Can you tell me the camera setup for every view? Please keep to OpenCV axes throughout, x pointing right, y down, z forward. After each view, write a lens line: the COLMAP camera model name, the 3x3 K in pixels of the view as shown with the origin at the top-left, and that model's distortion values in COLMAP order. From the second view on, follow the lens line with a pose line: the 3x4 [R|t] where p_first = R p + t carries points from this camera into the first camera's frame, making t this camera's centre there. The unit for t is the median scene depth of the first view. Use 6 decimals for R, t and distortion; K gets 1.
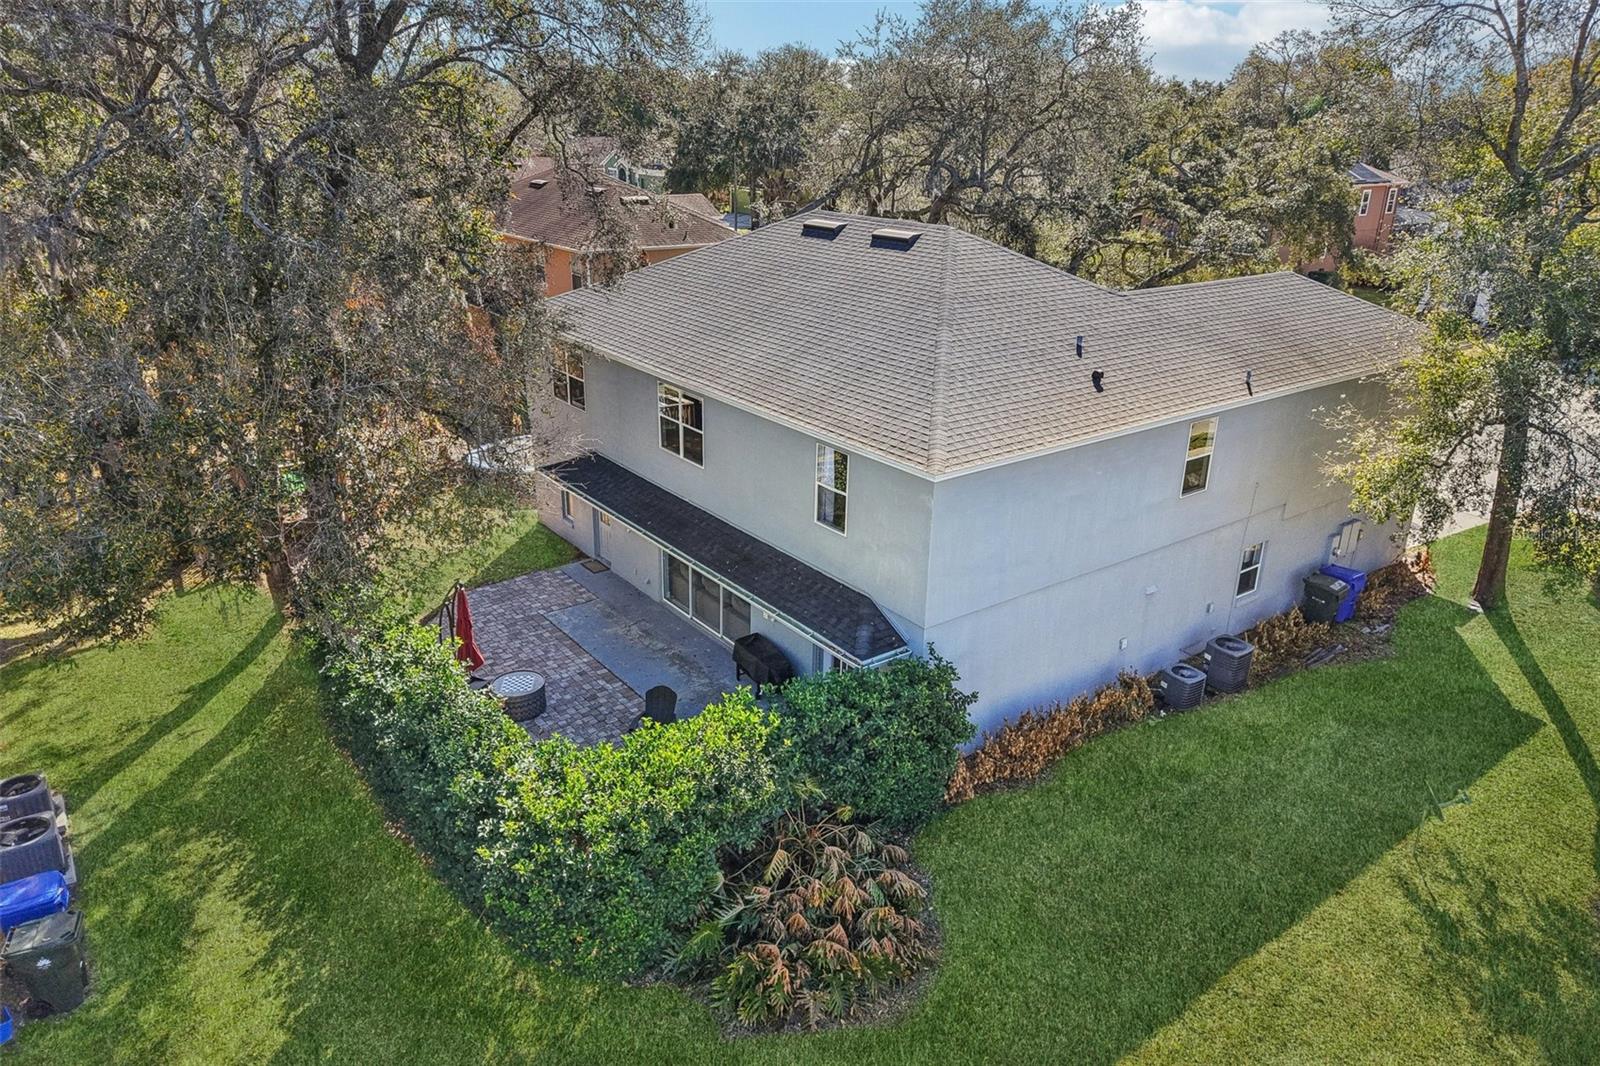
lens RADIAL K [[1095.4, 0, 791.0], [0, 1095.4, 514.4], [0, 0, 1]] dist [0.004961, 0.001178]
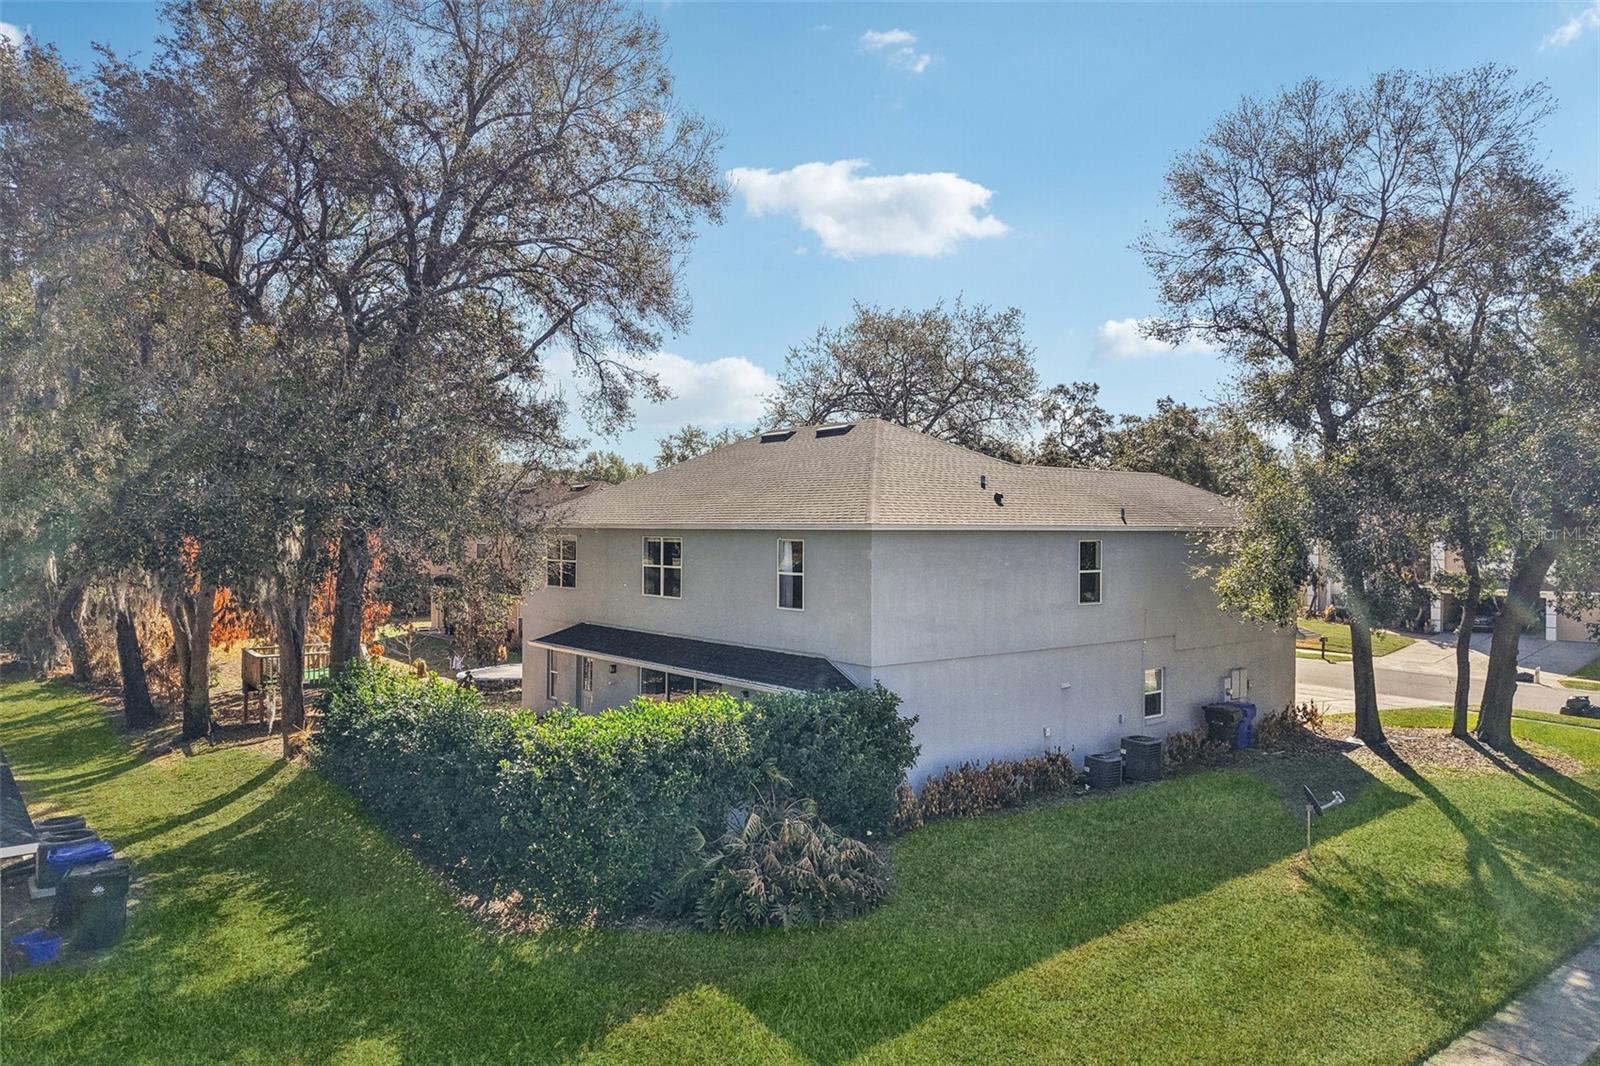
lens RADIAL K [[1083.4, 0, 800.0], [0, 1083.4, 533.0], [0, 0, 1]] dist [0.009496, 0.002533]
pose [[0.998553, -0.012784, 0.052232, -0.015248], [0.030136, 0.937502, -0.346673, 0.368113], [-0.044536, 0.347745, 0.936531, -0.150817]]
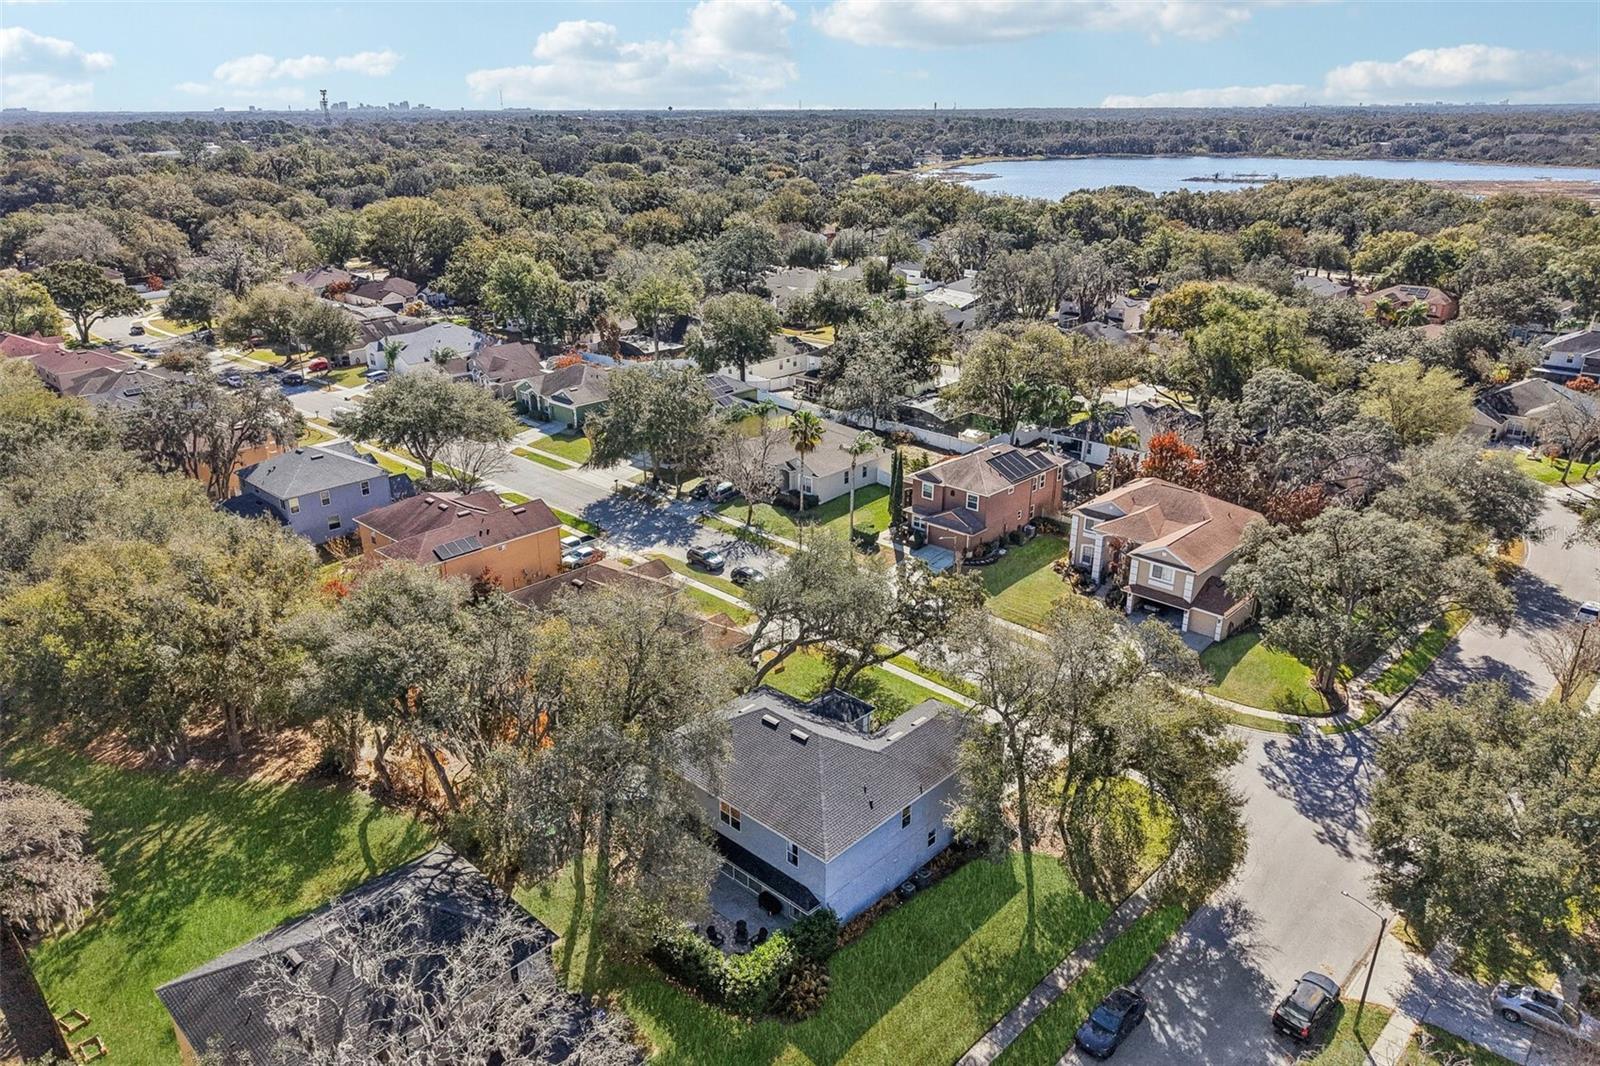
lens RADIAL K [[1095.4, 0, 791.0], [0, 1095.4, 514.4], [0, 0, 1]] dist [0.004961, 0.001178]
pose [[0.986871, -0.085002, 0.137330, -0.337840], [0.084350, 0.996380, 0.010571, -1.099668], [-0.137732, 0.001152, 0.990469, -2.292406]]
